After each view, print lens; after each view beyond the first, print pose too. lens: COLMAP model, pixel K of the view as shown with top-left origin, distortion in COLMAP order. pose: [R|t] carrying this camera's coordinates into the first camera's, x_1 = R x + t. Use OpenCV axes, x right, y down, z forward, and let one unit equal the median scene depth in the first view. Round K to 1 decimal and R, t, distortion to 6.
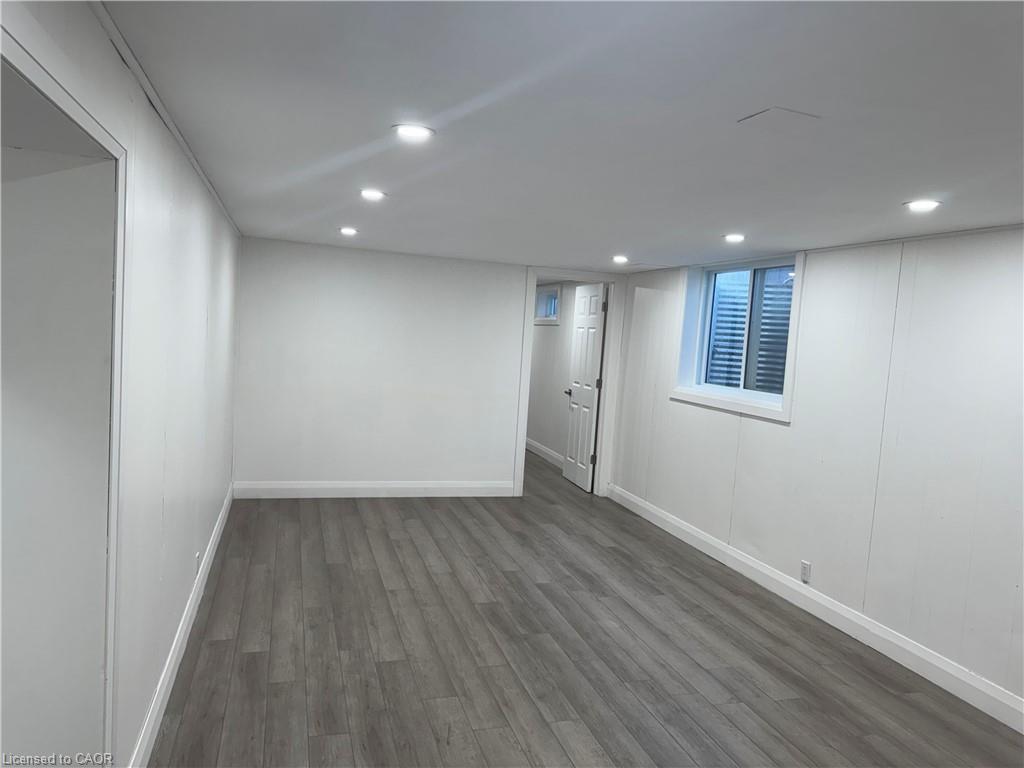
lens RADIAL K [[701.9, 0, 512.0], [0, 701.9, 384.0], [0, 0, 1]] dist [-0.000027, -0.000625]
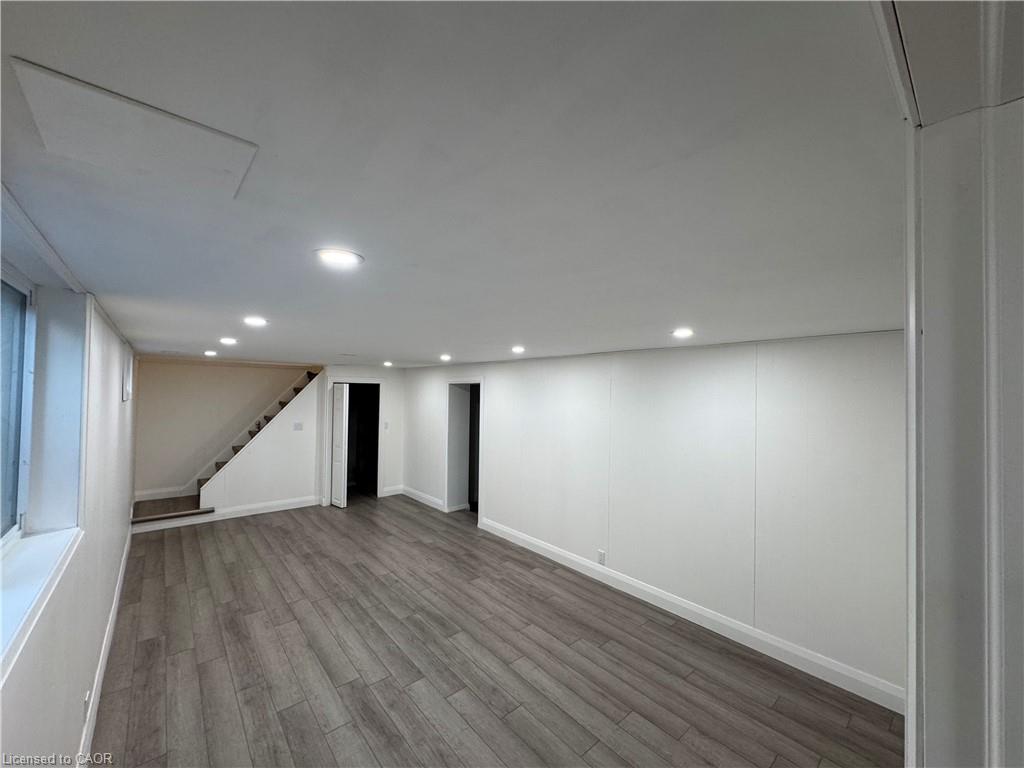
lens RADIAL K [[409.0, 0, 512.0], [0, 409.0, 384.0], [0, 0, 1]] dist [0.000695, 0.000163]
pose [[-0.912418, -0.088465, -0.399585, 0.226005], [-0.107012, 0.993961, 0.024298, -0.188952], [0.395022, 0.064930, -0.916374, 1.851983]]
